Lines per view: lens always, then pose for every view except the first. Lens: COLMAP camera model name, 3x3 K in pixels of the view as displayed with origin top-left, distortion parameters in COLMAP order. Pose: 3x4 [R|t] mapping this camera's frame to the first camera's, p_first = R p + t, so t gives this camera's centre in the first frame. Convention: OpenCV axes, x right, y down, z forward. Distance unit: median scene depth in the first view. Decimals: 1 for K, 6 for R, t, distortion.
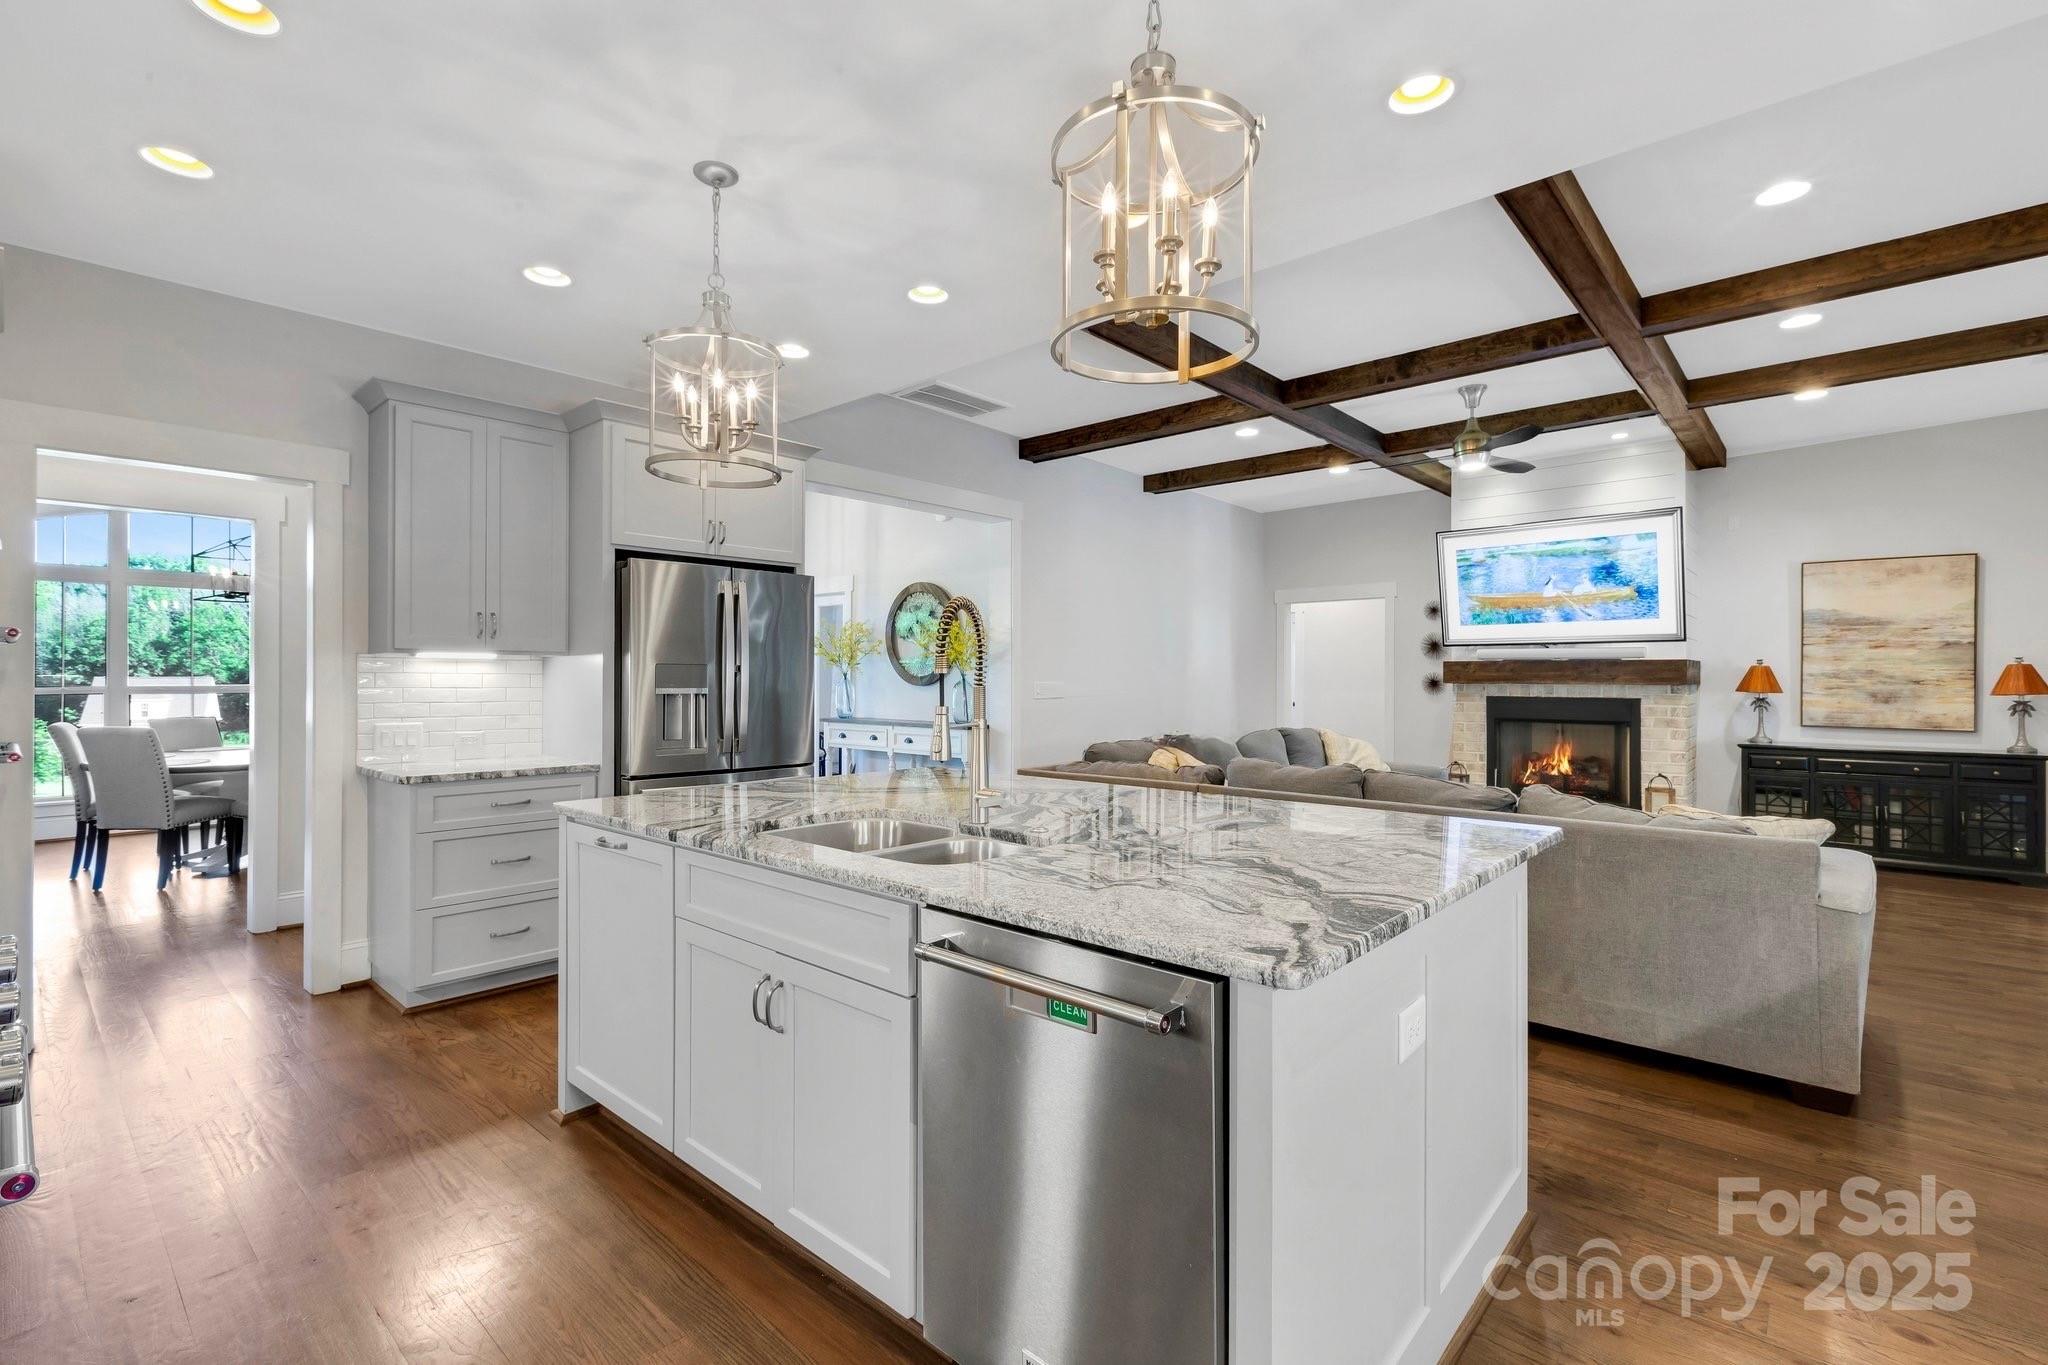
lens RADIAL K [[923.2, 0, 1020.9], [0, 923.2, 677.8], [0, 0, 1]] dist [0.000319, -0.000020]
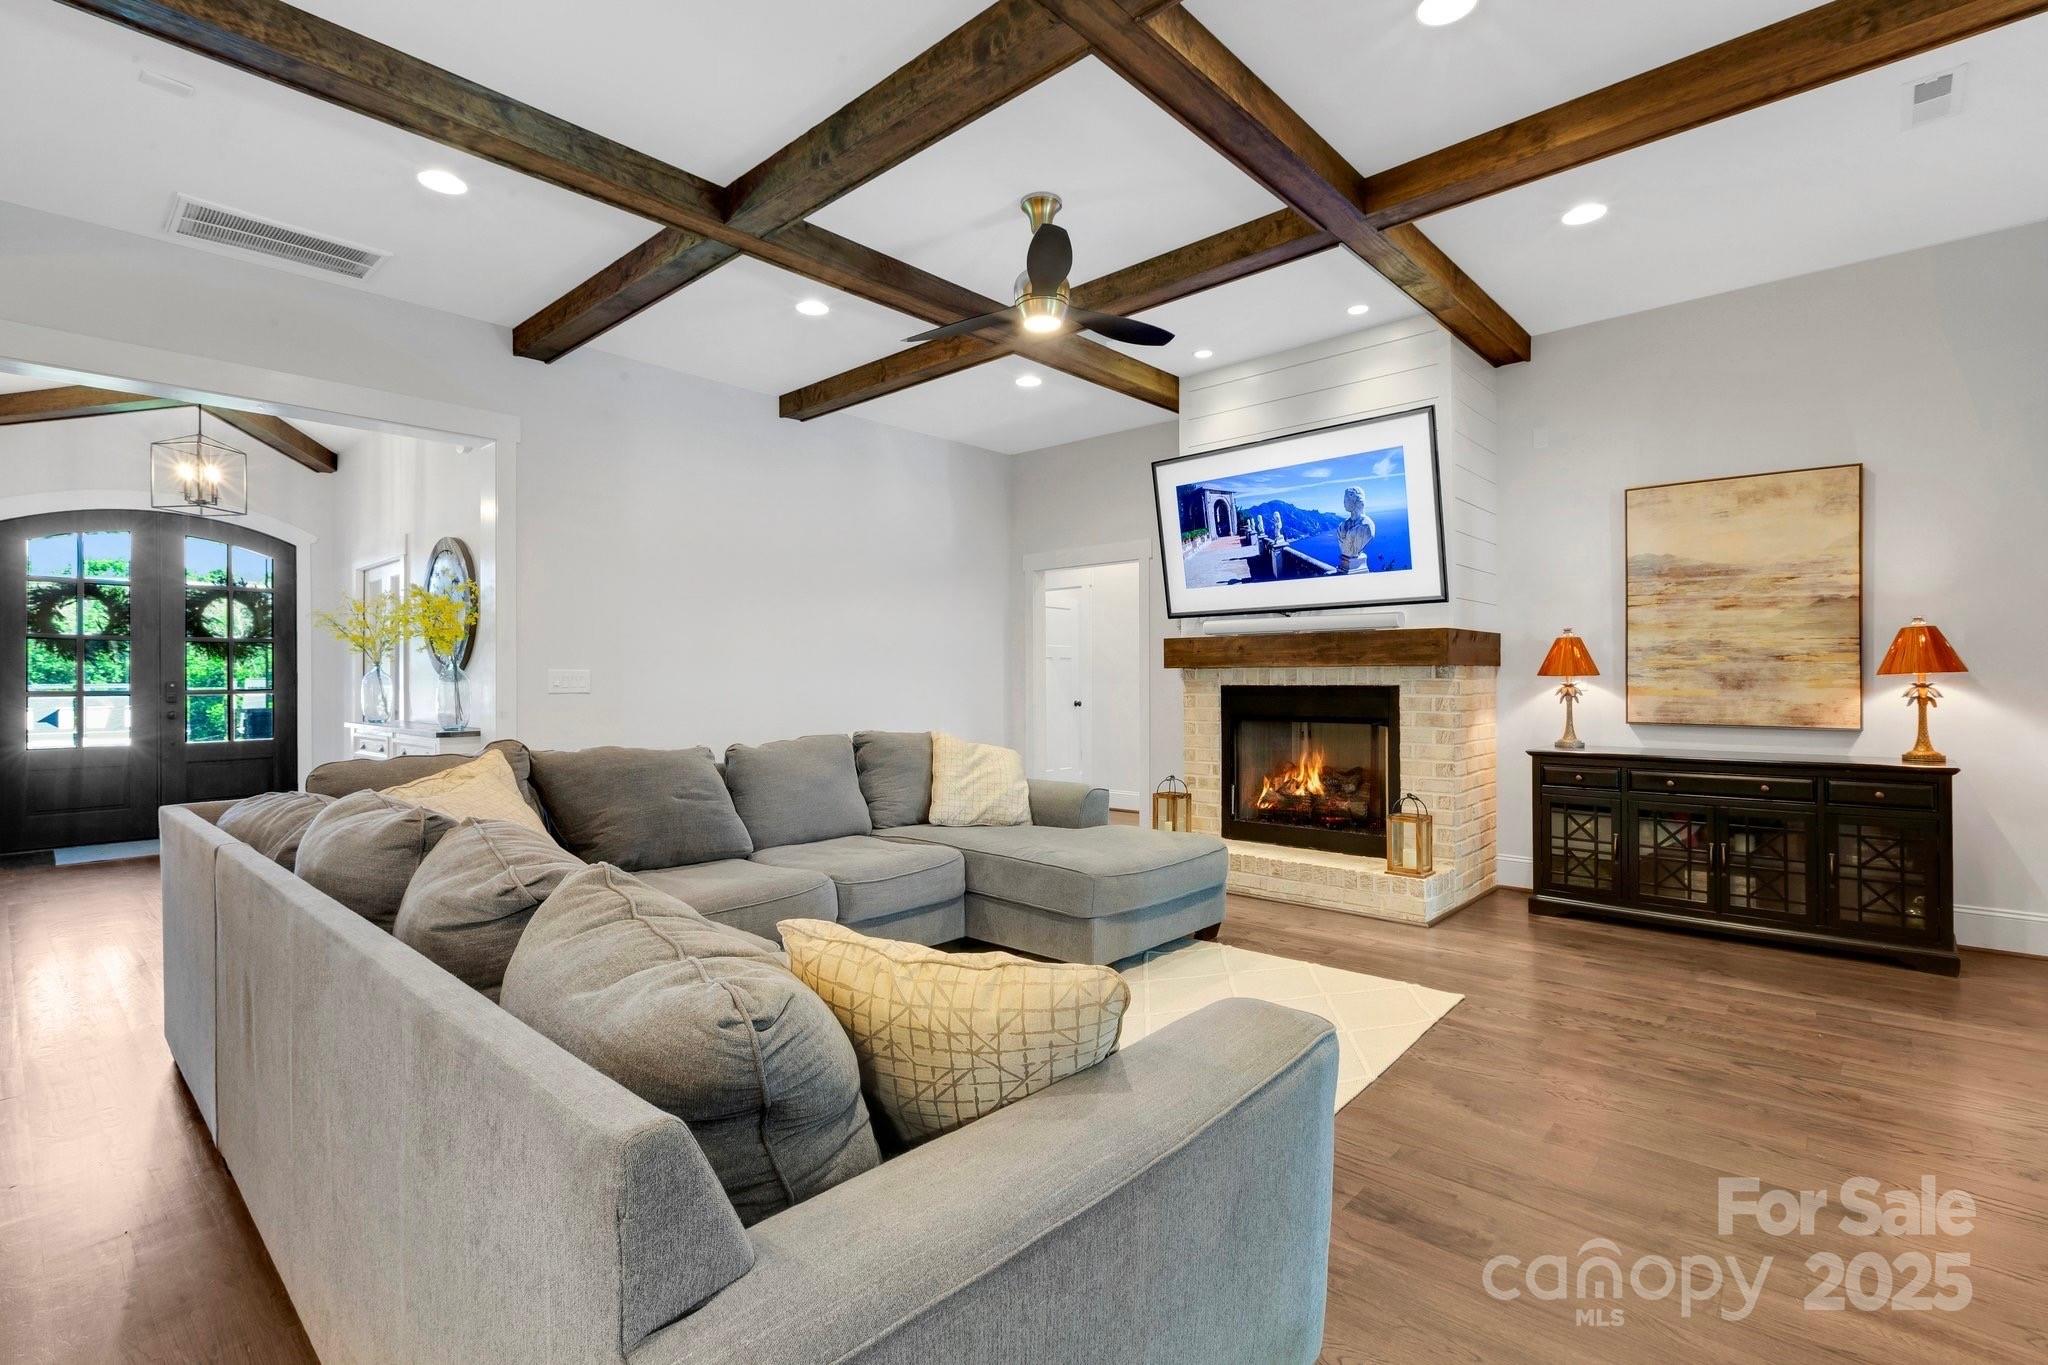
lens RADIAL K [[925.0, 0, 1030.8], [0, 925.0, 676.9], [0, 0, 1]] dist [-0.000342, 0.000206]
pose [[0.999862, -0.007851, -0.014639, 0.421028], [0.007808, 0.999965, -0.003011, 0.016357], [0.014663, 0.002897, 0.999888, 0.306113]]
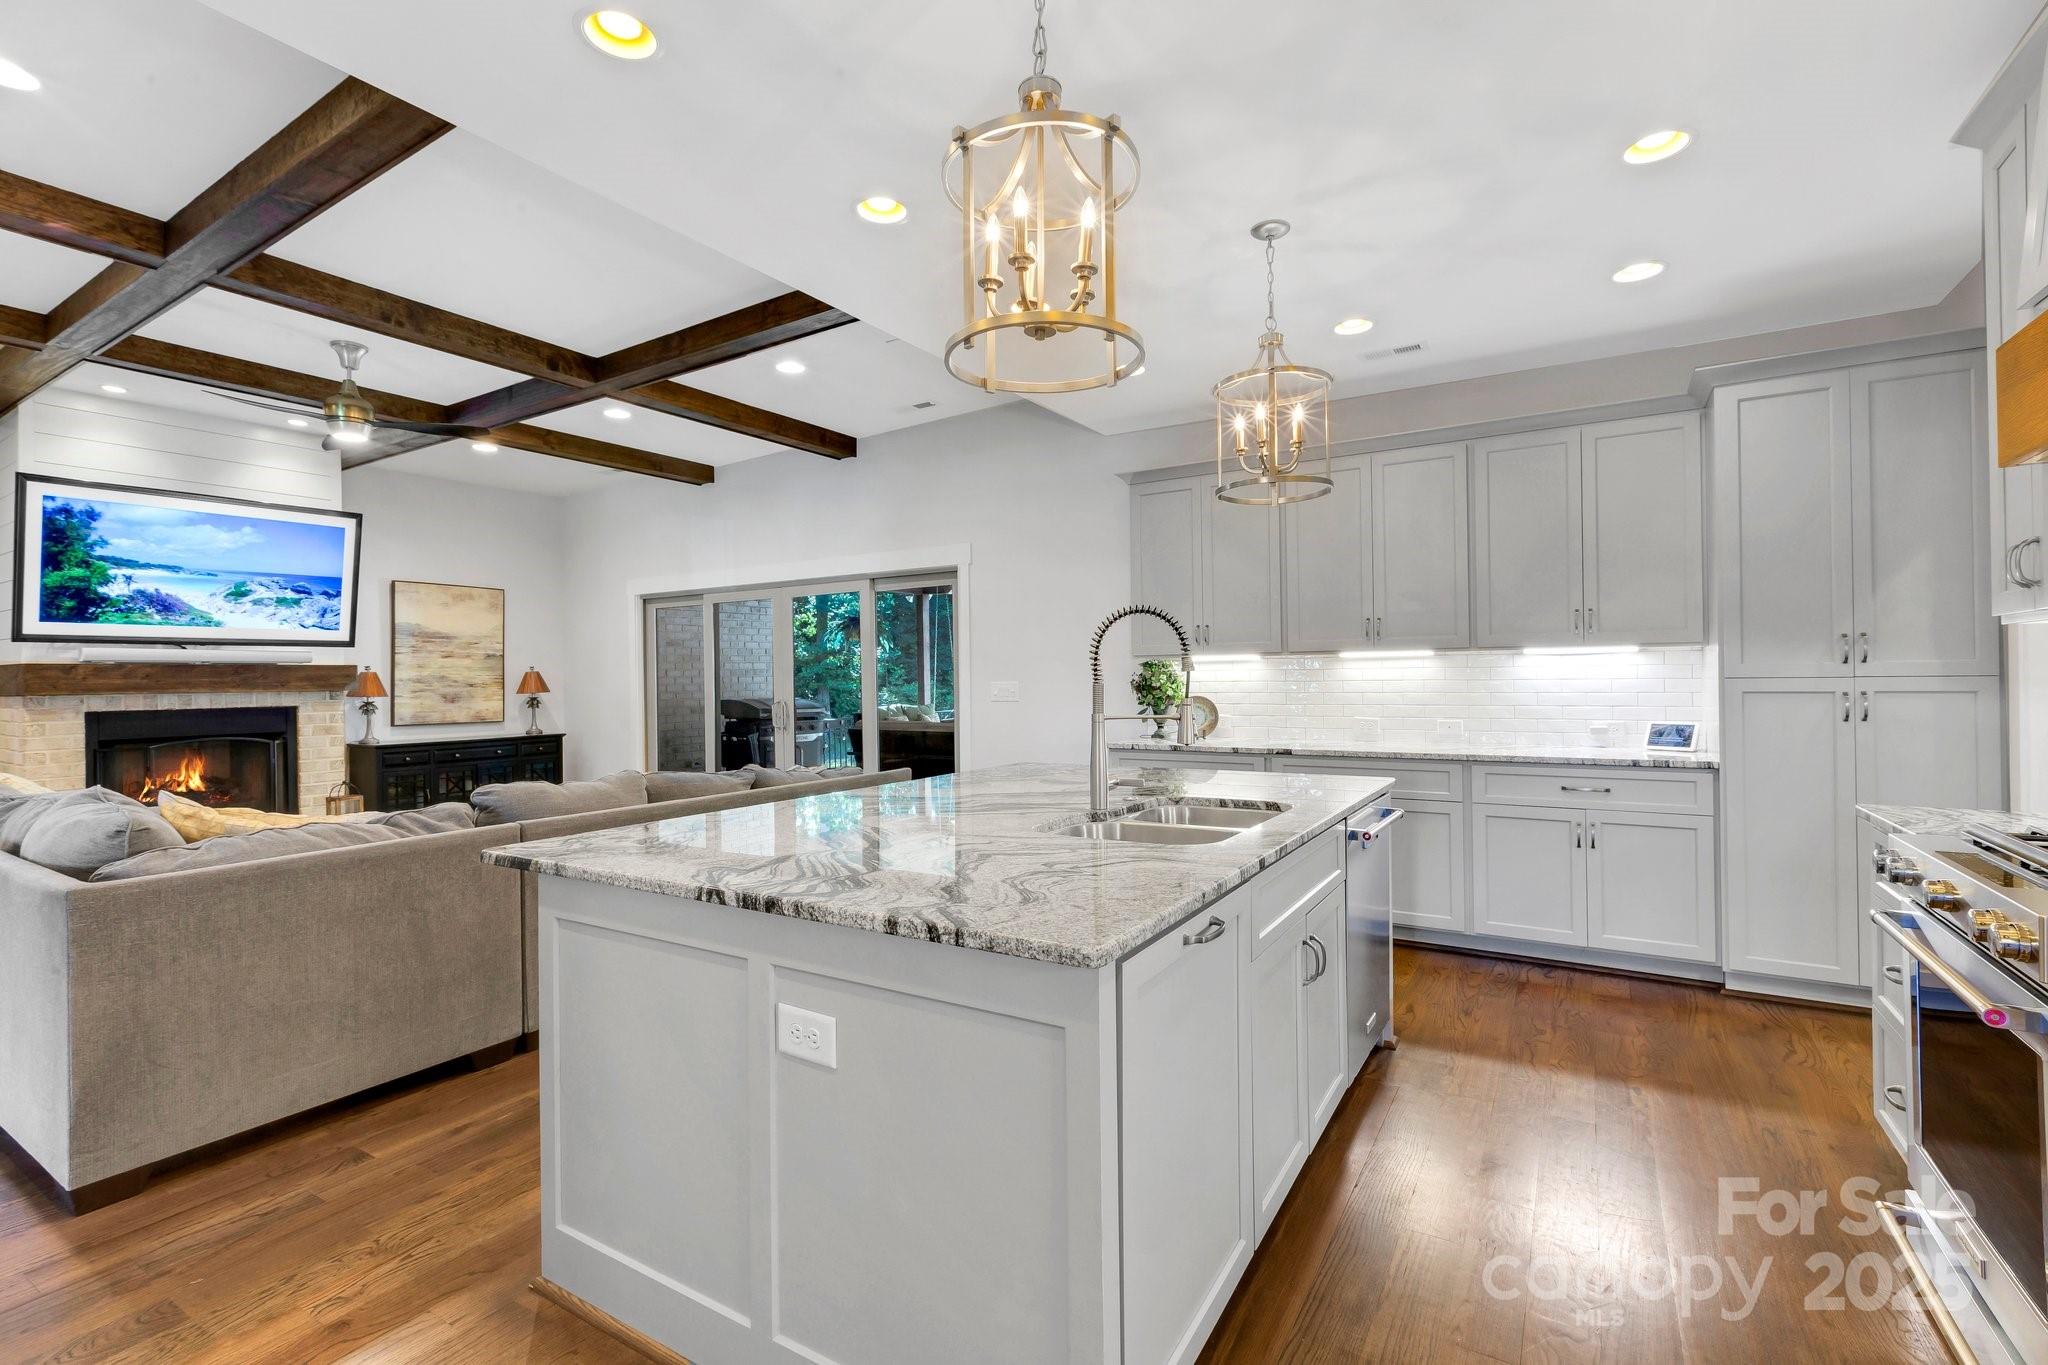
lens RADIAL K [[910.1, 0, 1022.2], [0, 910.1, 665.8], [0, 0, 1]] dist [-0.001016, -0.000293]
pose [[-0.158790, 0.011872, 0.987241, -0.375699], [0.014098, 0.999853, -0.009757, 0.000826], [-0.987212, 0.012369, -0.158934, 0.440620]]
